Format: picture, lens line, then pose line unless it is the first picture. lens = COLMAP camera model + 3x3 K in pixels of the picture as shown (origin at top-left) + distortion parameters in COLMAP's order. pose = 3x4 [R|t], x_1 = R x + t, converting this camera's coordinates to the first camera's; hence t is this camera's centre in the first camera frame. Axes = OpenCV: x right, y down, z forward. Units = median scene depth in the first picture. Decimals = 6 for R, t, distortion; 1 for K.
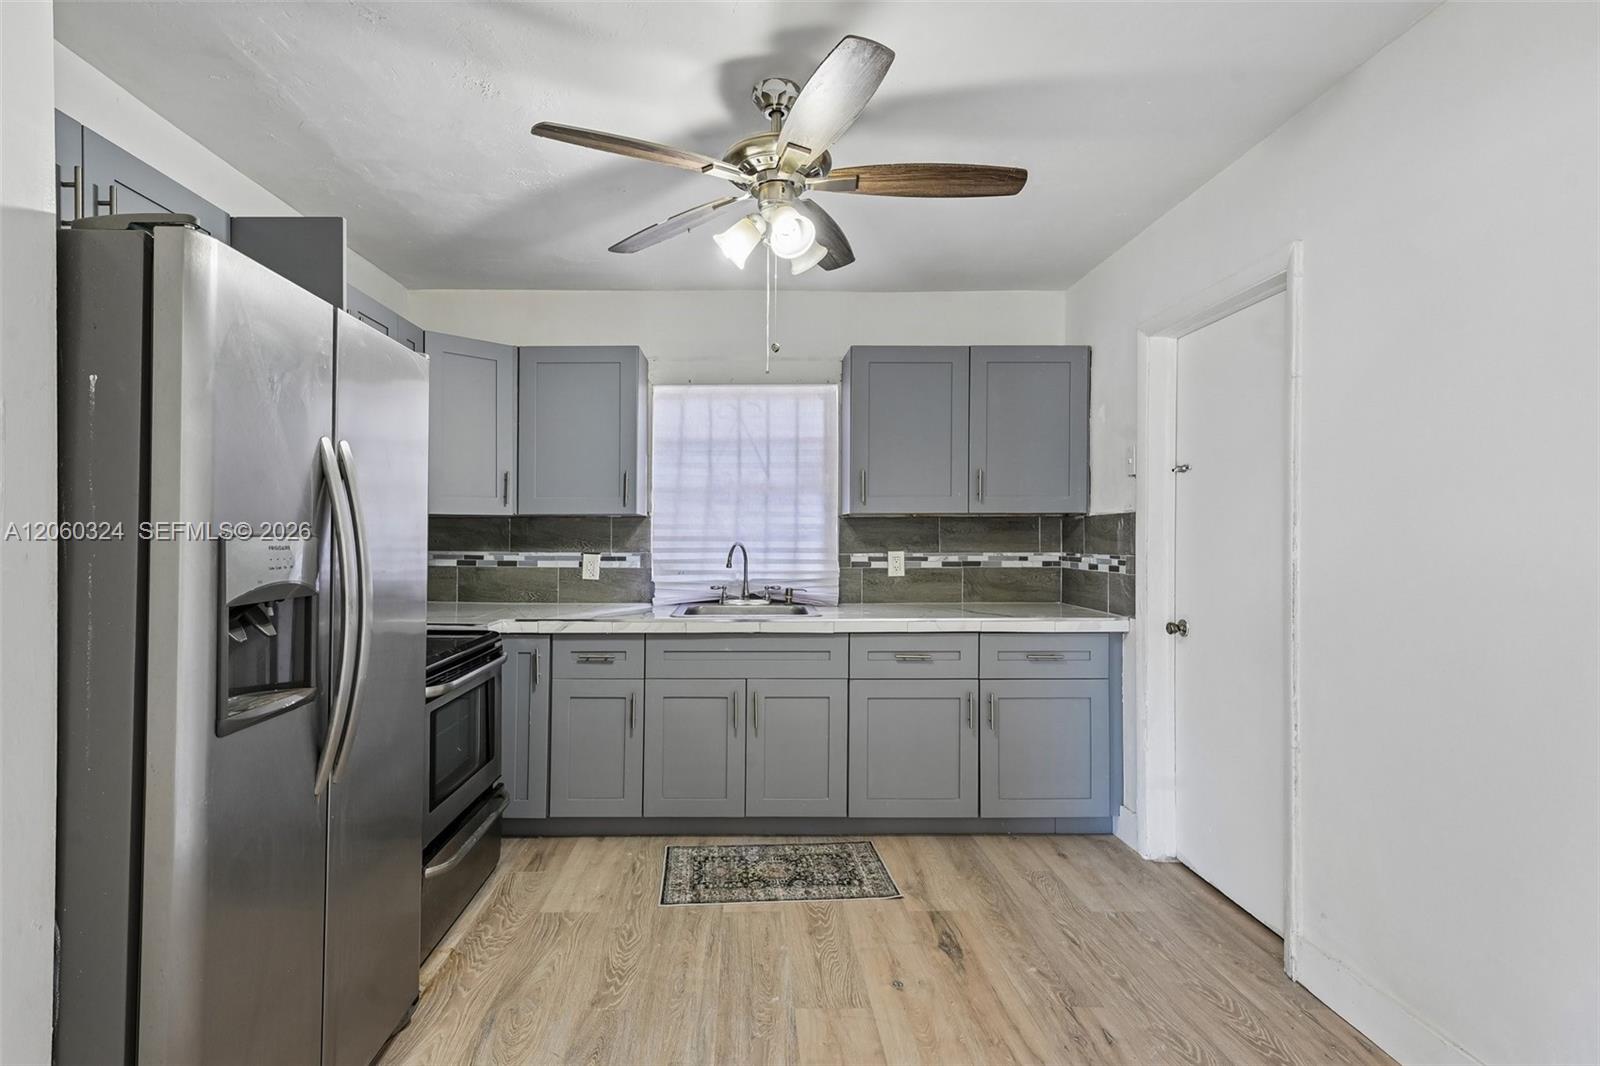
lens RADIAL K [[755.0, 0, 761.5], [0, 755.0, 535.0], [0, 0, 1]] dist [-0.002167, -0.000113]
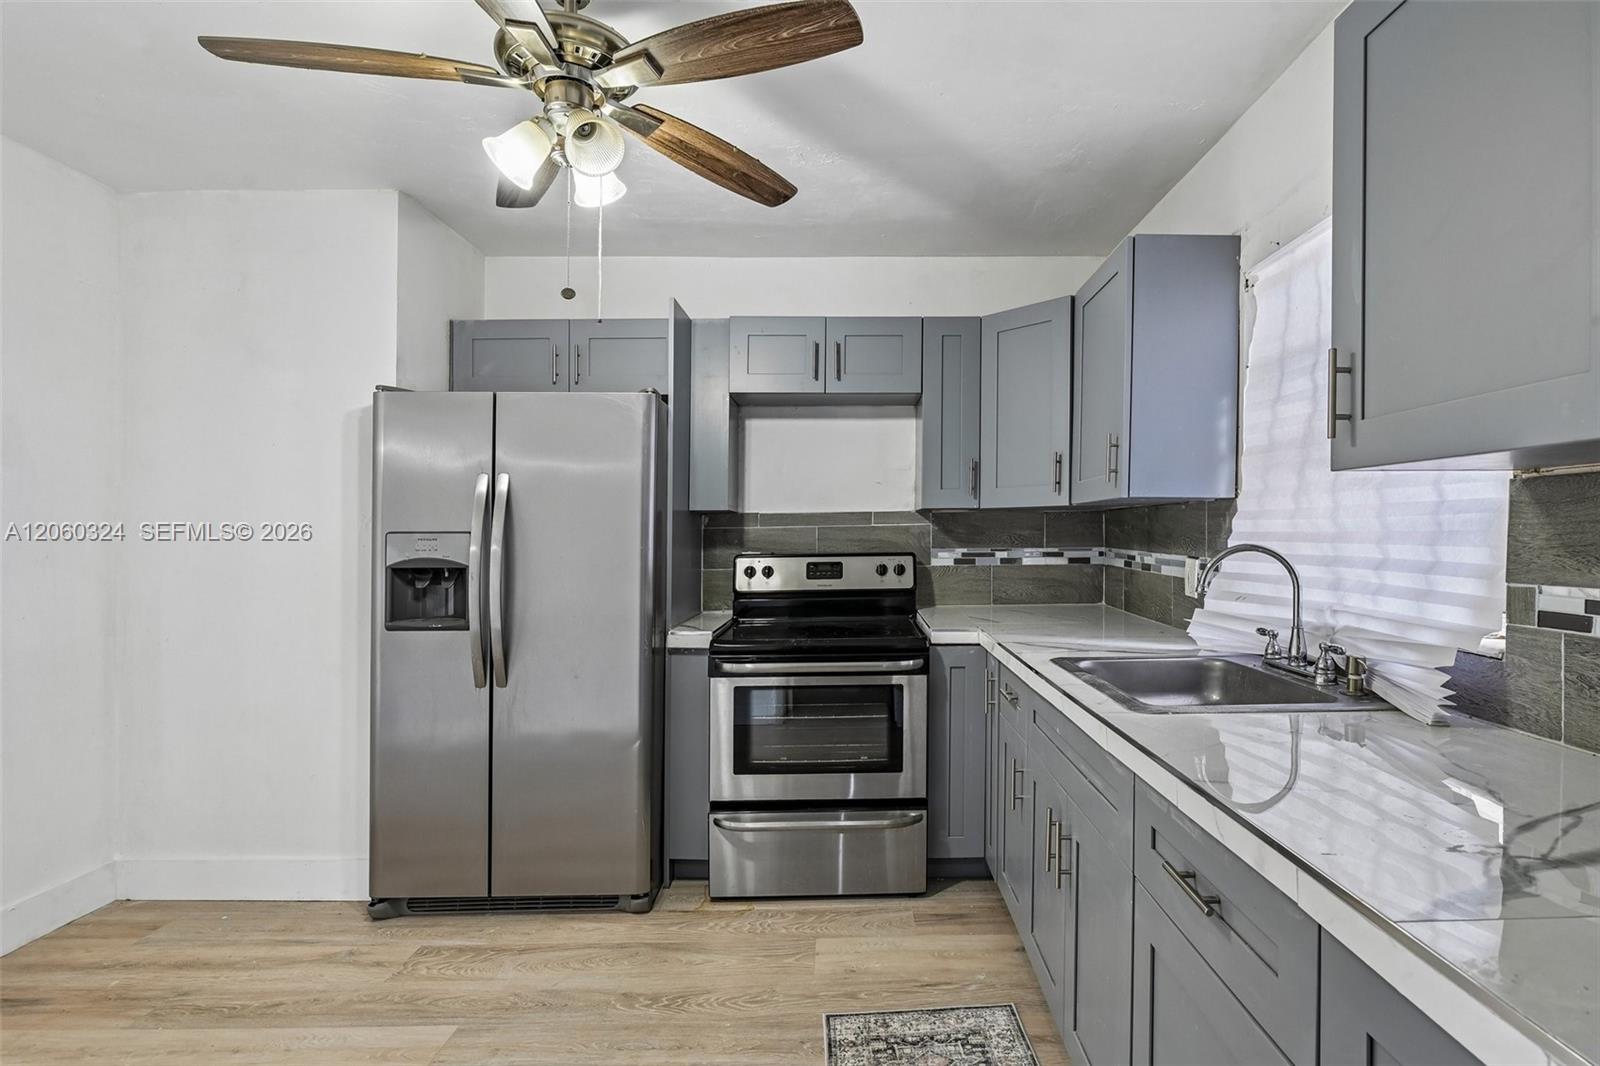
lens RADIAL K [[796.2, 0, 897.8], [0, 796.2, 535.3], [0, 0, 1]] dist [-0.023088, -0.000458]
pose [[0.045801, 0.003286, -0.998945, 0.455806], [-0.005827, 0.999978, 0.003022, 0.003348], [0.998934, 0.005683, 0.045819, 0.713181]]
